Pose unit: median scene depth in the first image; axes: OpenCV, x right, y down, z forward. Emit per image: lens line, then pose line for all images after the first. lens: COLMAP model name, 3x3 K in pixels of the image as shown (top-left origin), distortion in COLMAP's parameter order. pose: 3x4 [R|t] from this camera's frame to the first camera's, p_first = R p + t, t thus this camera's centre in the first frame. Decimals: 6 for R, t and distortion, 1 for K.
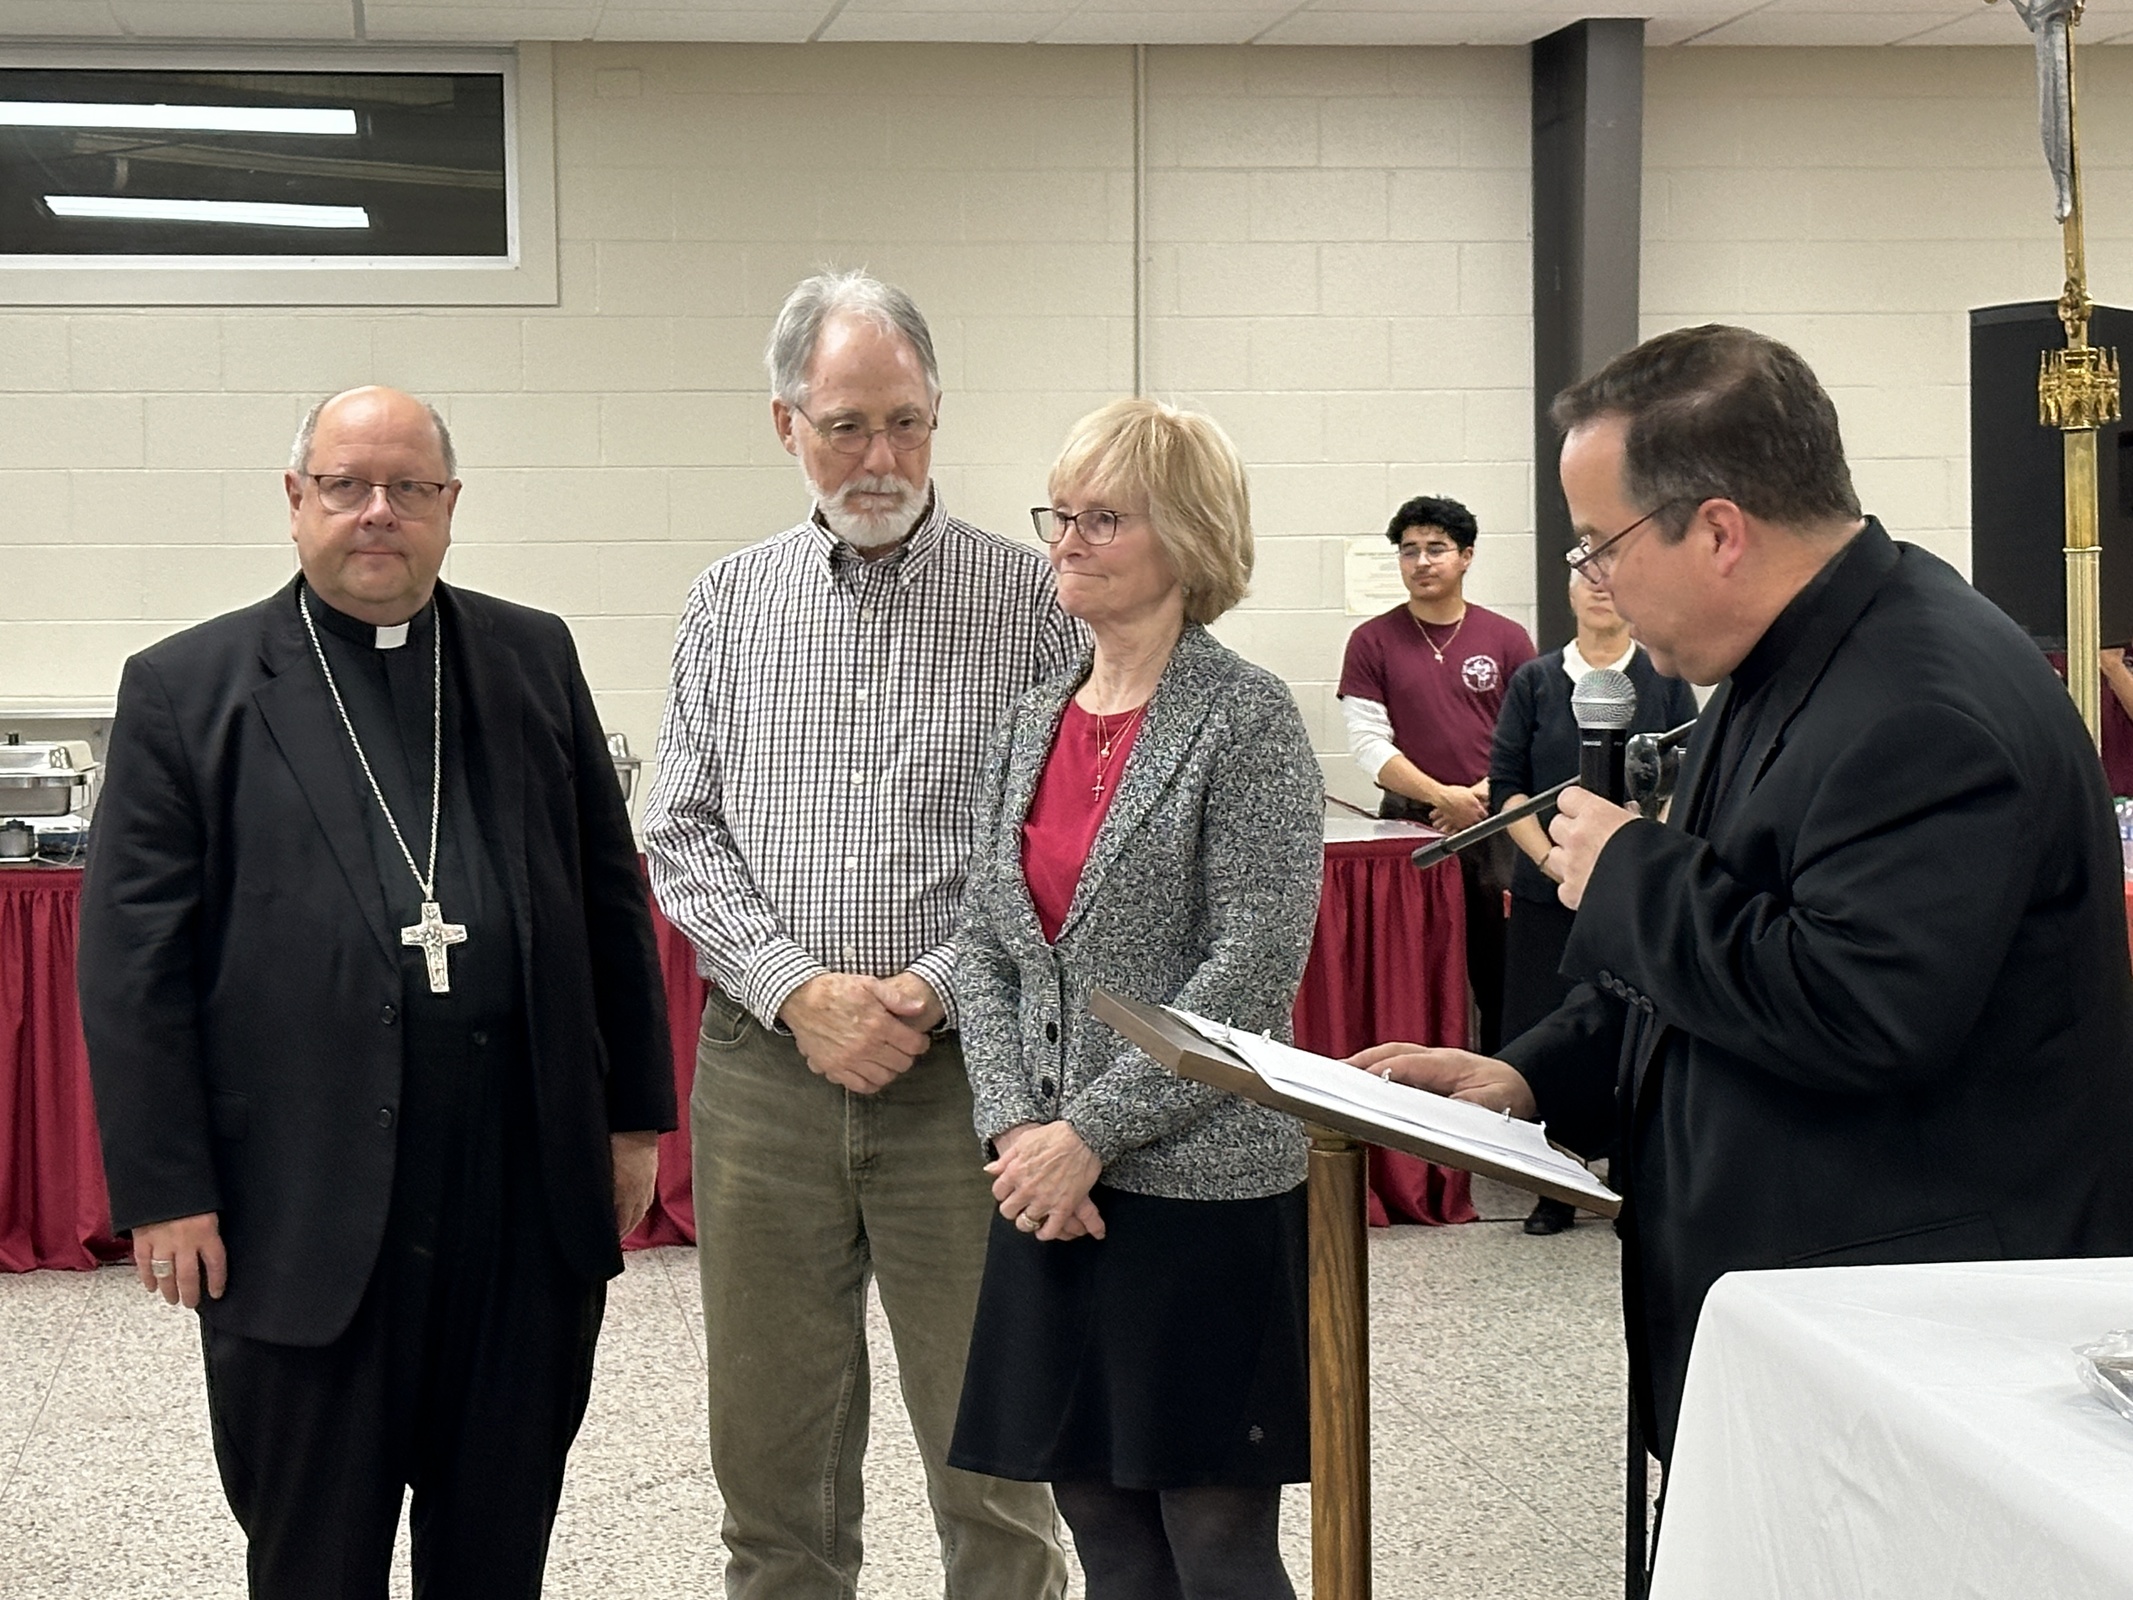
lens RADIAL K [[4819.9, 0, 1076.3], [0, 4819.9, 821.8], [0, 0, 1]] dist [0.222948, 0.000000]
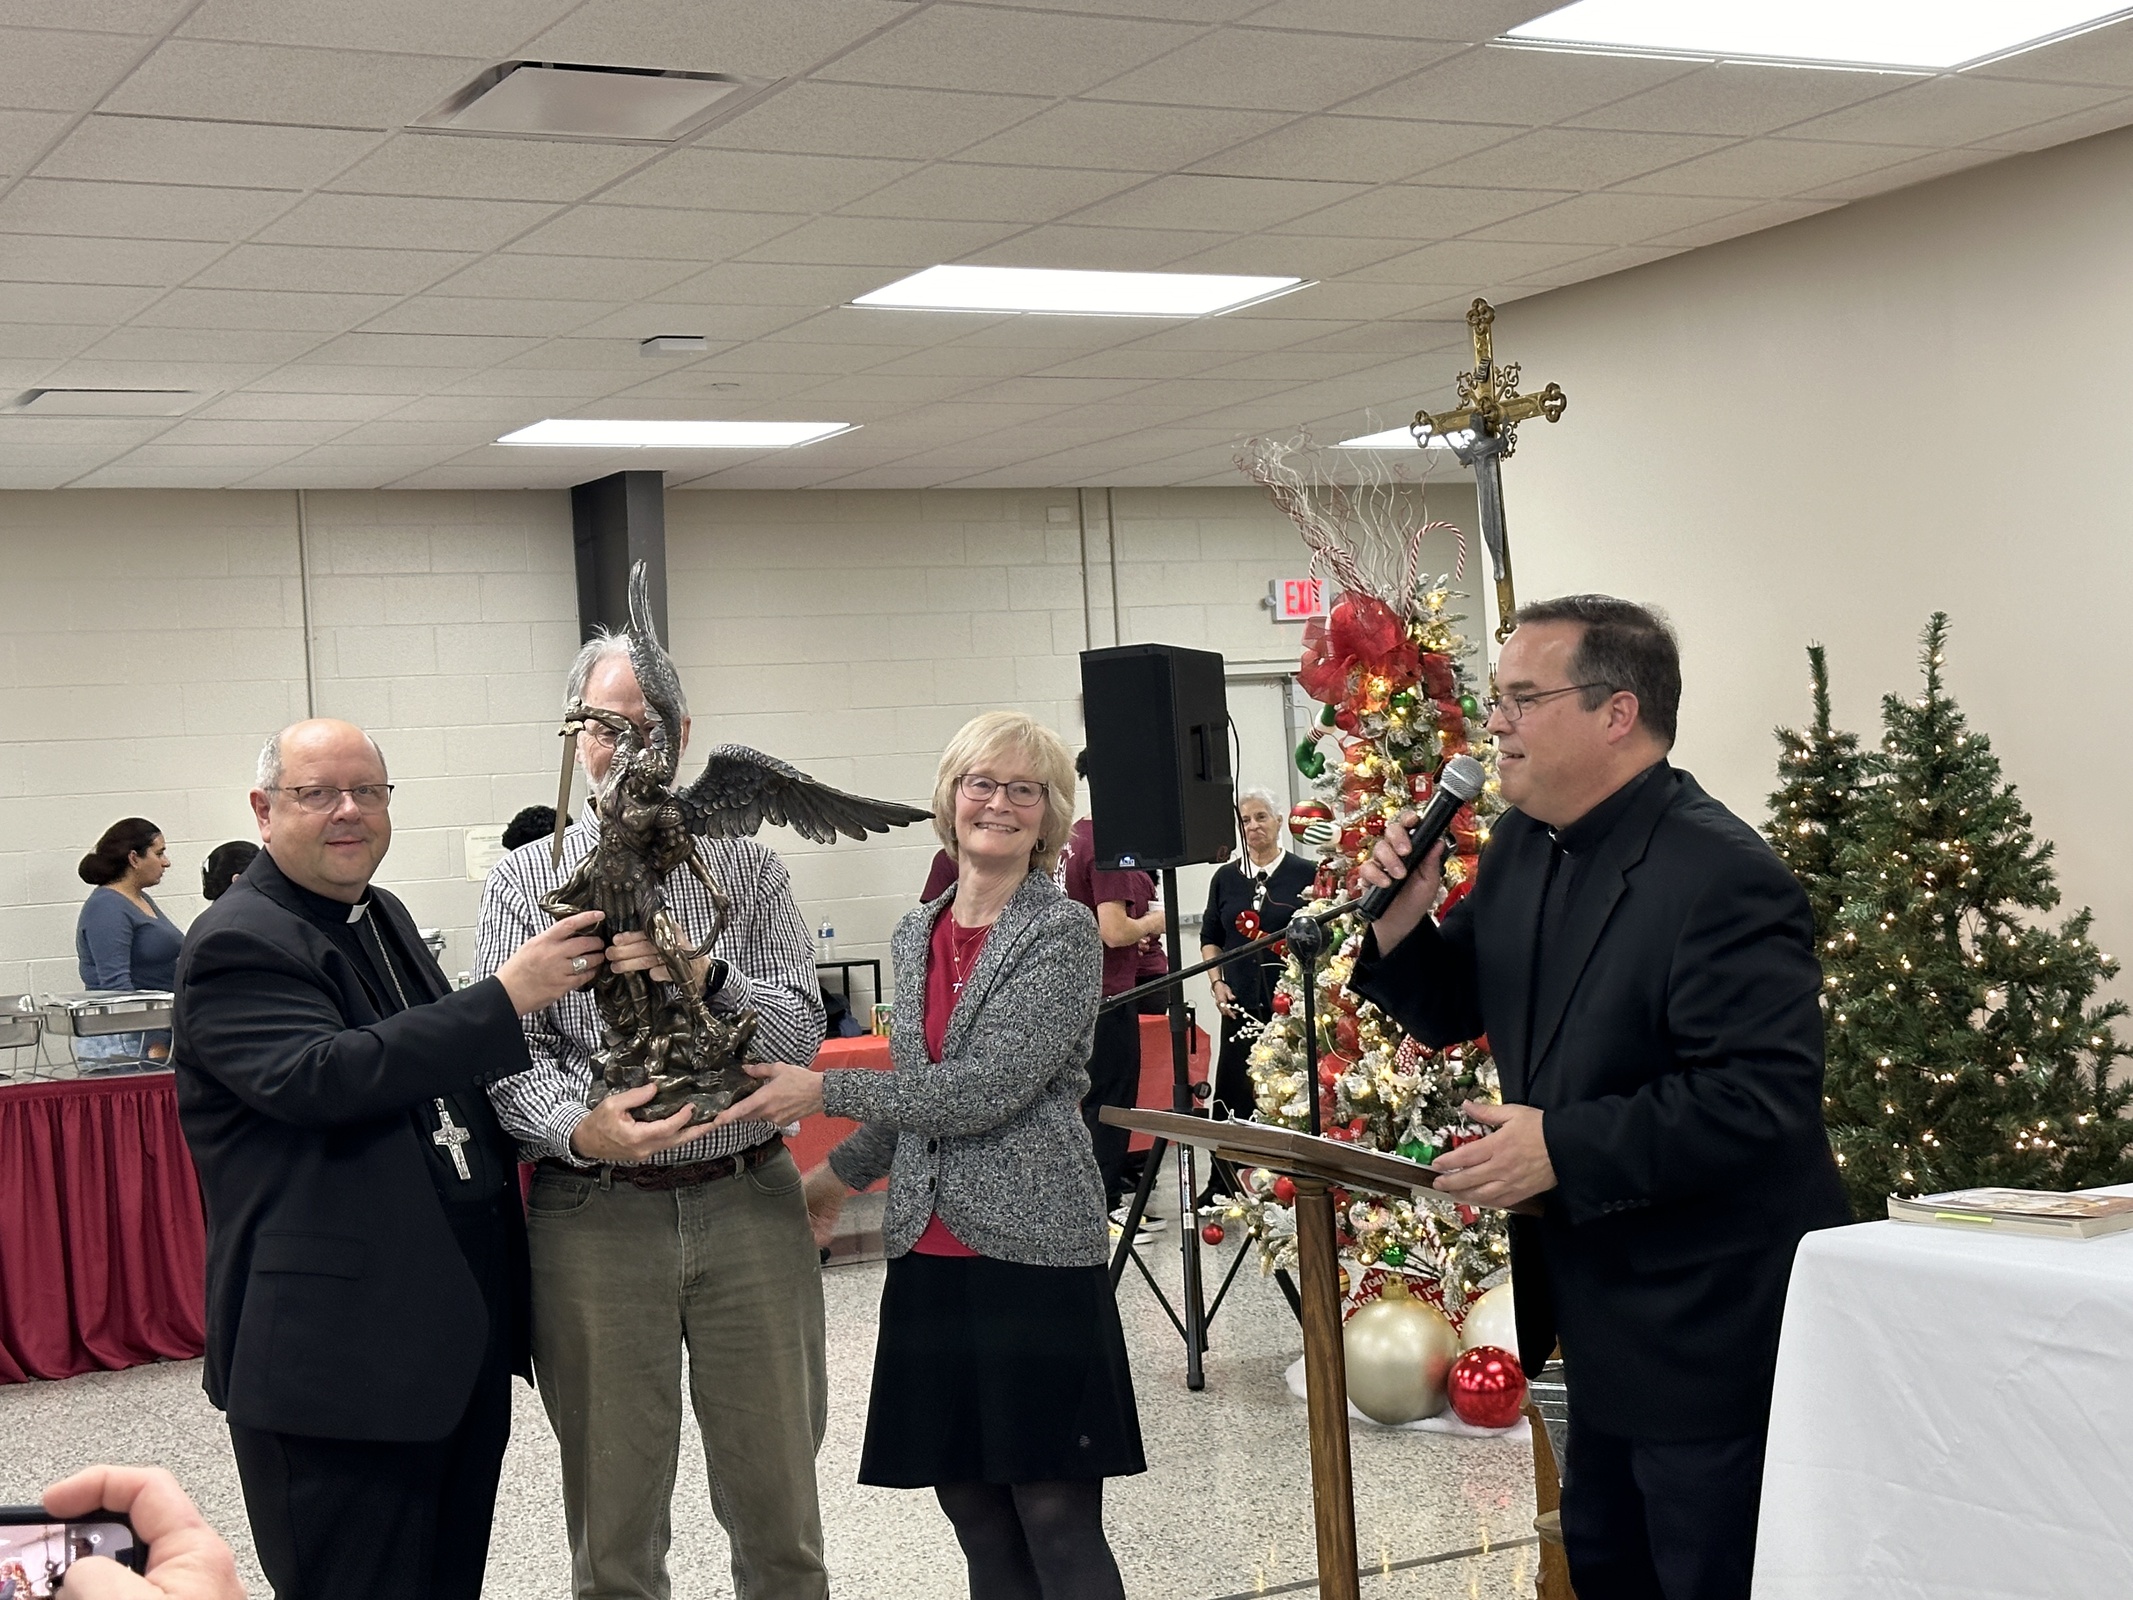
lens RADIAL K [[3220.0, 0, 1069.1], [0, 3220.0, 792.1], [0, 0, 1]] dist [0.083082, 0.000000]
pose [[0.936450, -0.044347, 0.347987, -0.113227], [0.068827, 0.995924, -0.058296, -0.002055], [-0.343983, 0.078542, 0.935685, 0.048477]]
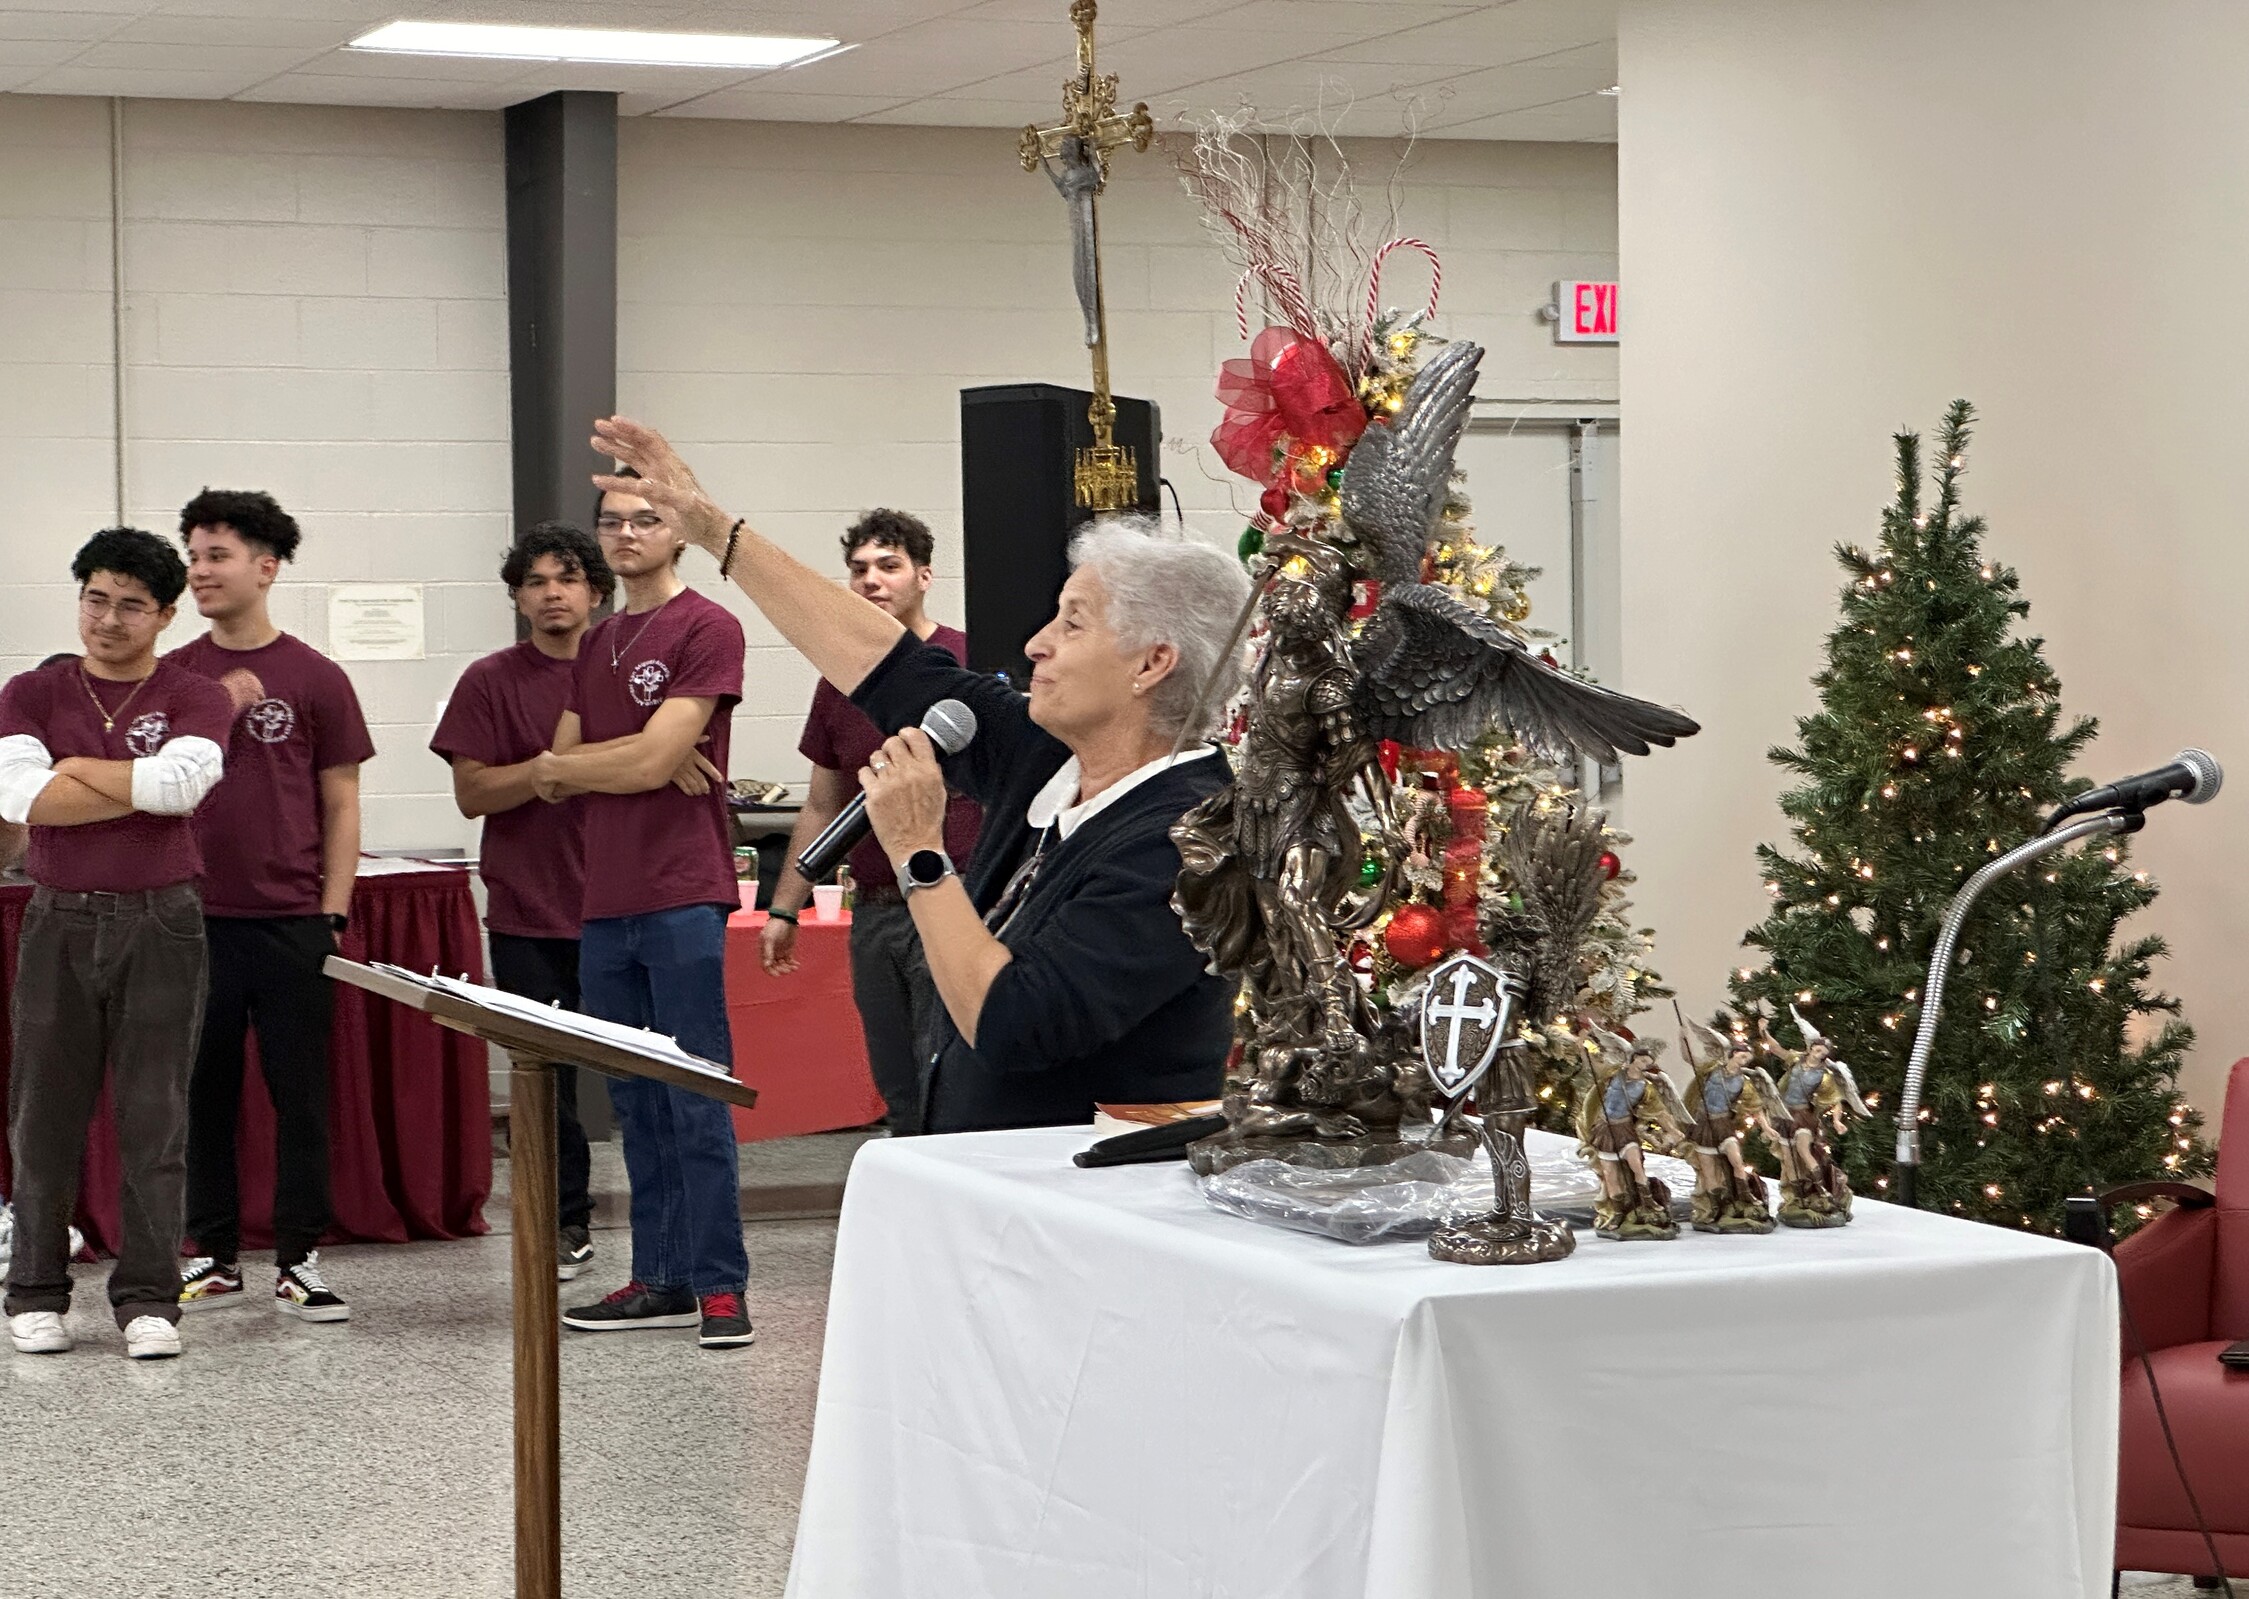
lens RADIAL K [[5149.7, 0, 1129.8], [0, 5149.7, 795.4], [0, 0, 1]] dist [0.087077, 0.000000]
pose [[0.973091, -0.005337, 0.230359, -0.031912], [0.009405, 0.999819, -0.016562, 0.005230], [-0.230229, 0.018283, 0.972965, -0.099750]]
